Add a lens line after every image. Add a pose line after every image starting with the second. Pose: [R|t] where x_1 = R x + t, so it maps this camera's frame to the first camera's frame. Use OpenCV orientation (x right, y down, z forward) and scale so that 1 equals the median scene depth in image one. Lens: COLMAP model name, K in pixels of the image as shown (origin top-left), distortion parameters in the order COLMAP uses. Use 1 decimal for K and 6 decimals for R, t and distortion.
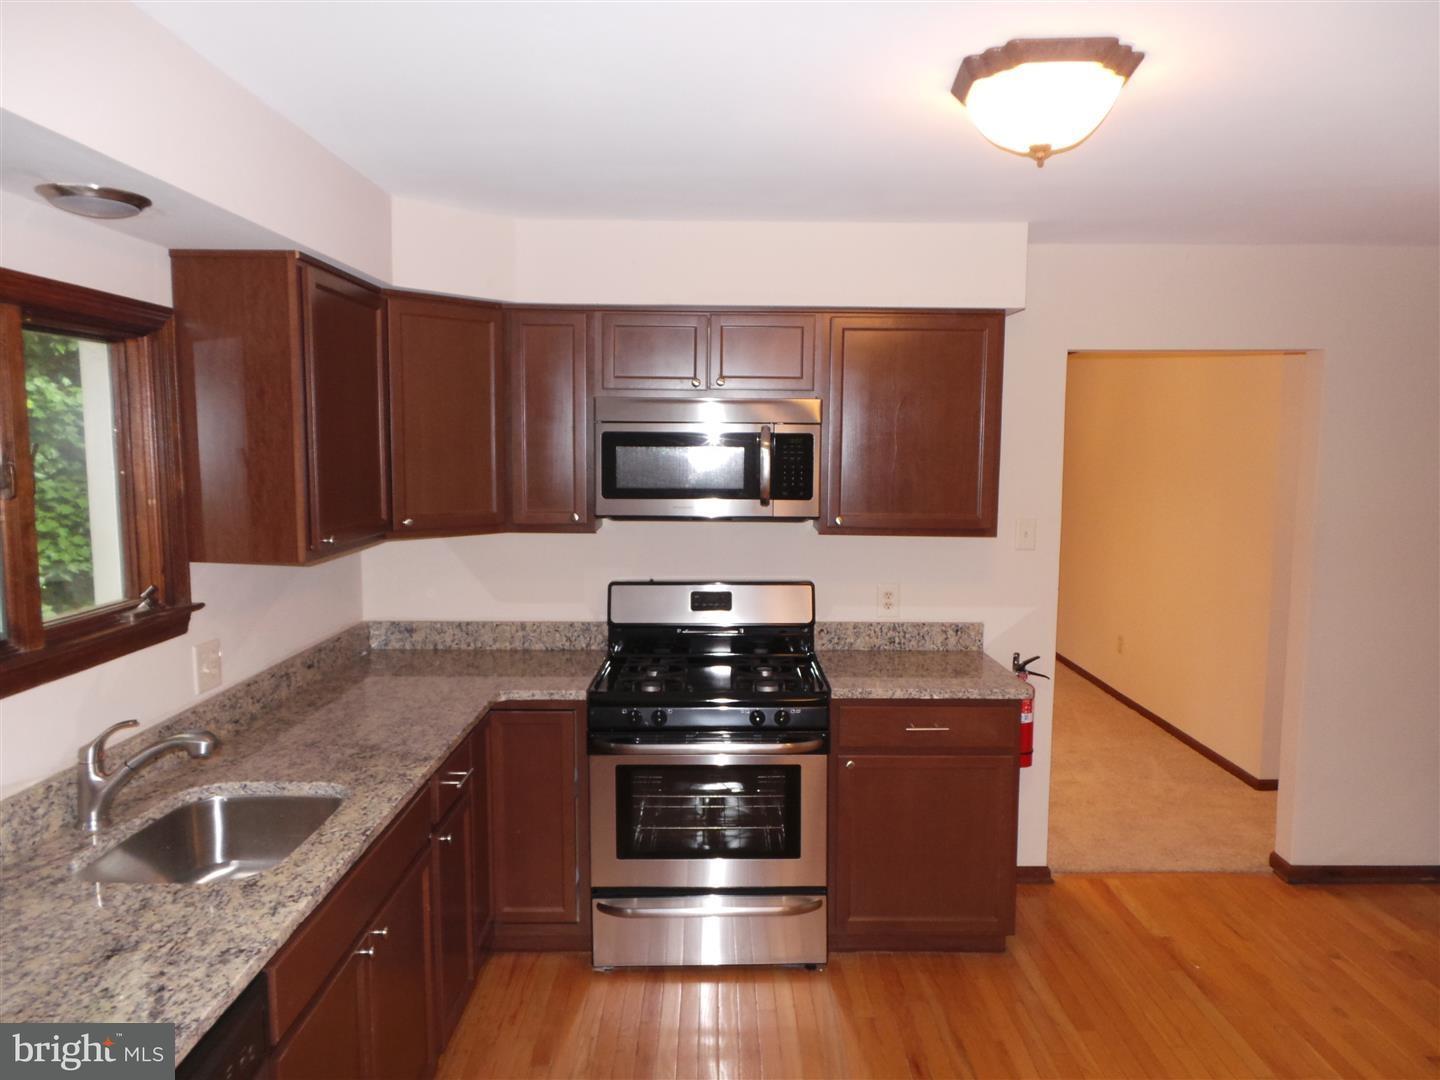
lens RADIAL K [[999.9, 0, 723.6], [0, 999.9, 544.2], [0, 0, 1]] dist [0.003365, 0.003473]
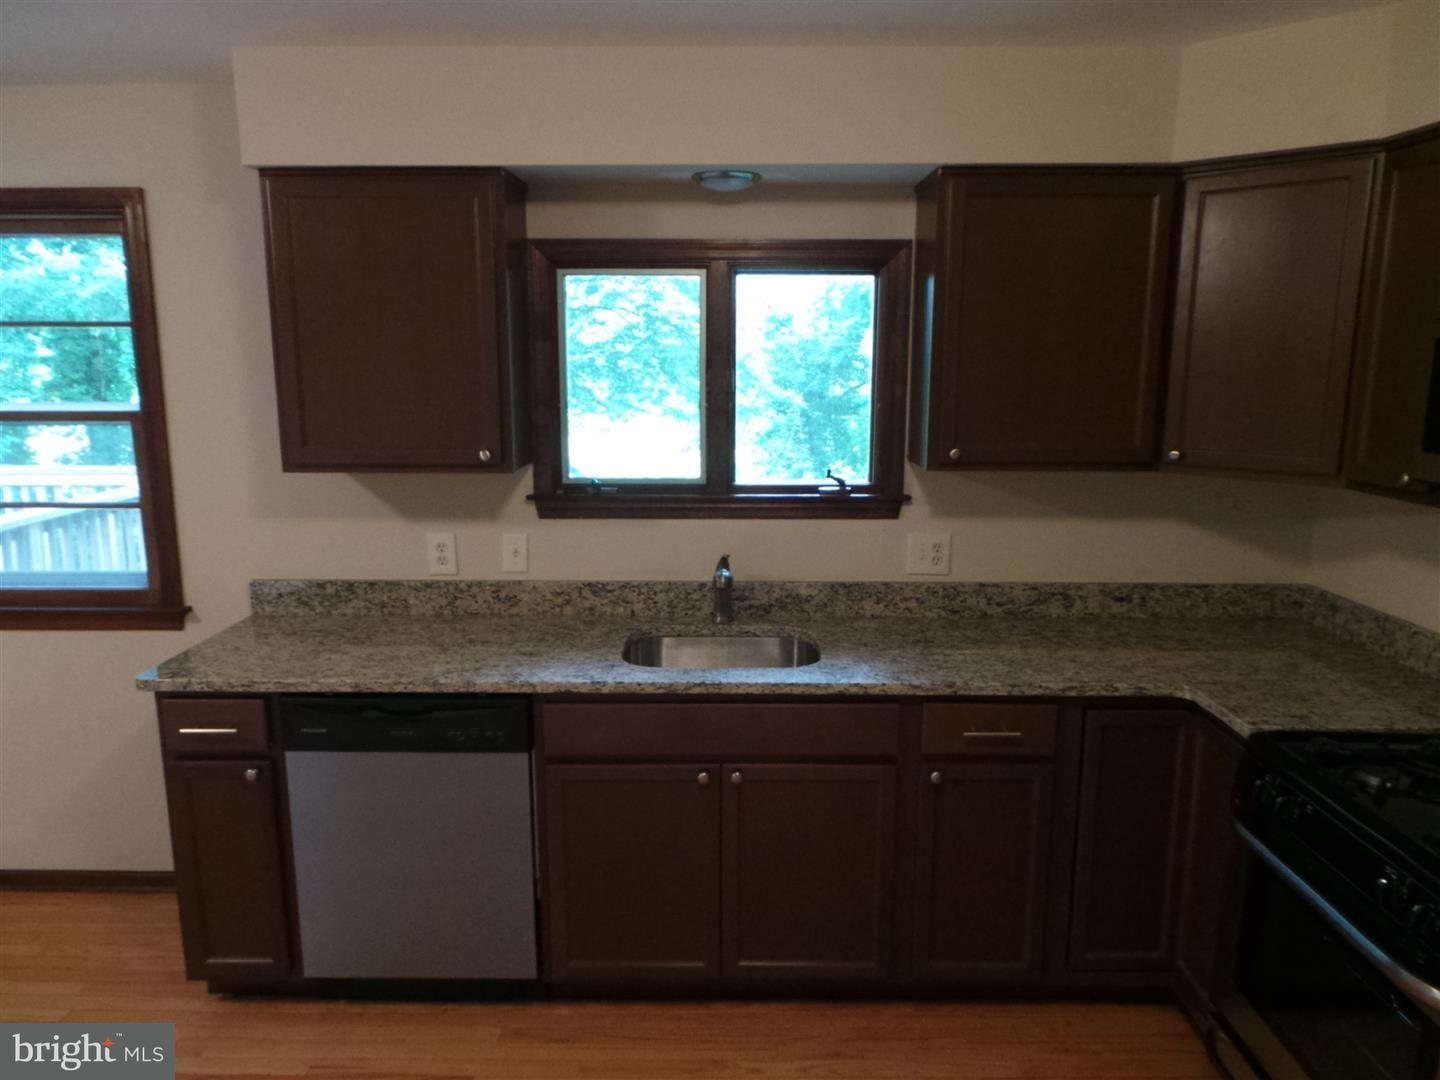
lens RADIAL K [[999.9, 0, 723.6], [0, 999.9, 544.2], [0, 0, 1]] dist [0.003365, 0.003473]
pose [[-0.005270, 0.180241, -0.983608, 0.484464], [-0.103401, 0.978251, 0.179813, -0.056507], [0.994626, 0.102653, 0.013482, 0.593843]]
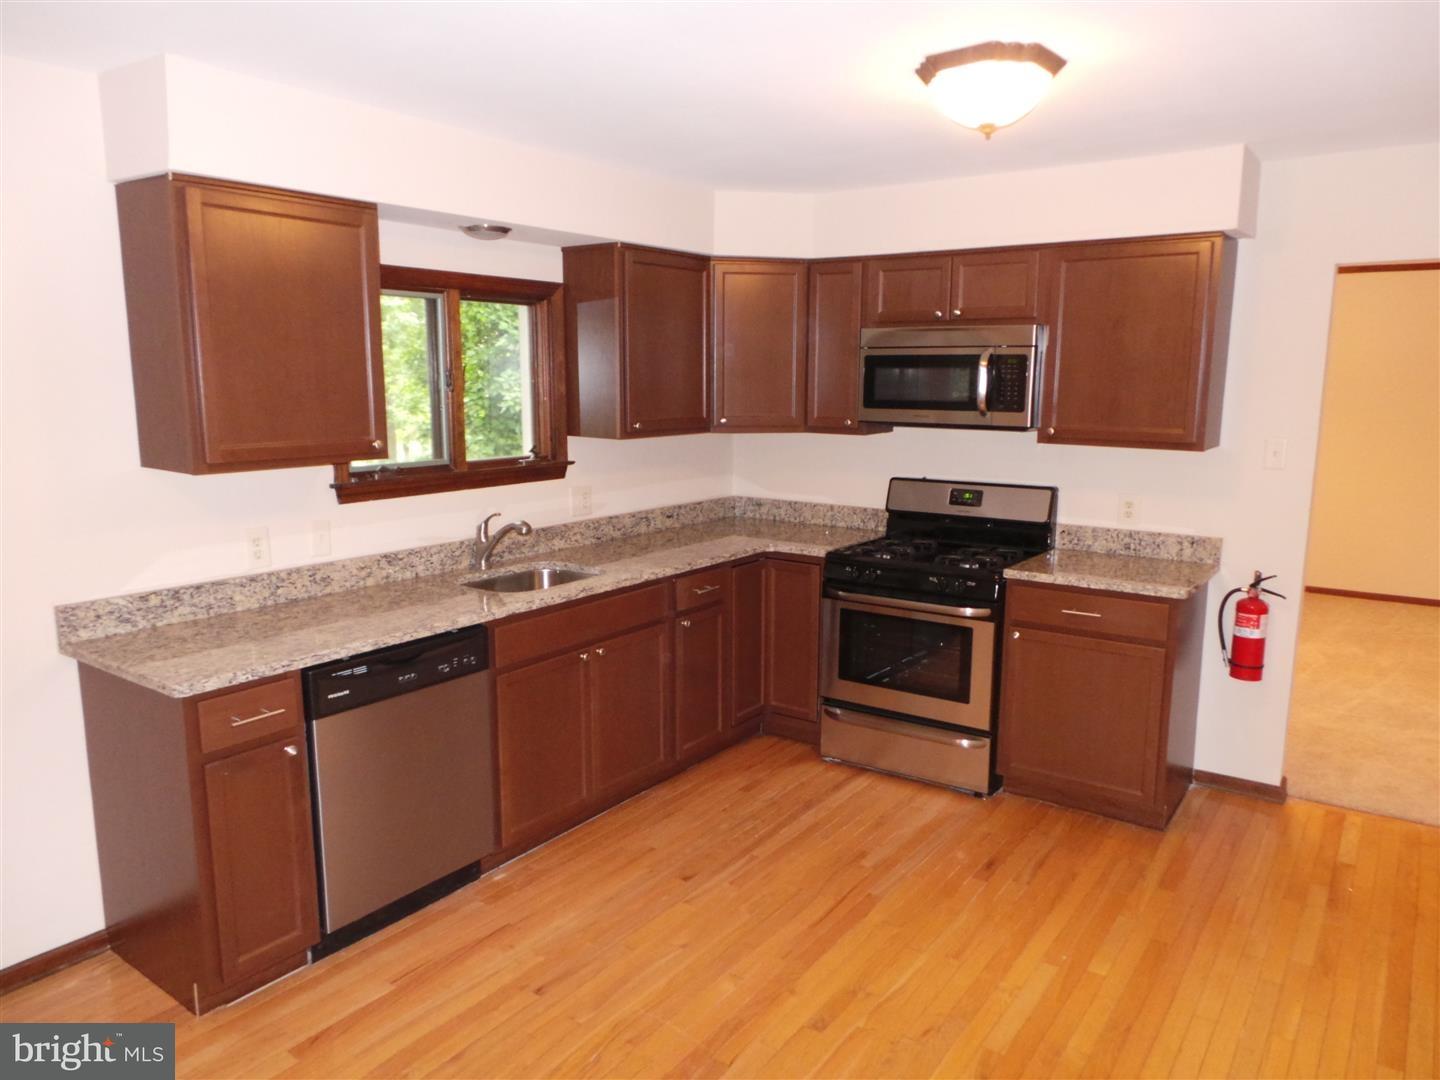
lens RADIAL K [[999.9, 0, 723.6], [0, 999.9, 544.2], [0, 0, 1]] dist [0.003365, 0.003473]
pose [[0.810985, 0.095942, -0.577146, 0.500470], [-0.058578, 0.994821, 0.083063, 0.033220], [0.582127, -0.033554, 0.812406, -0.160157]]
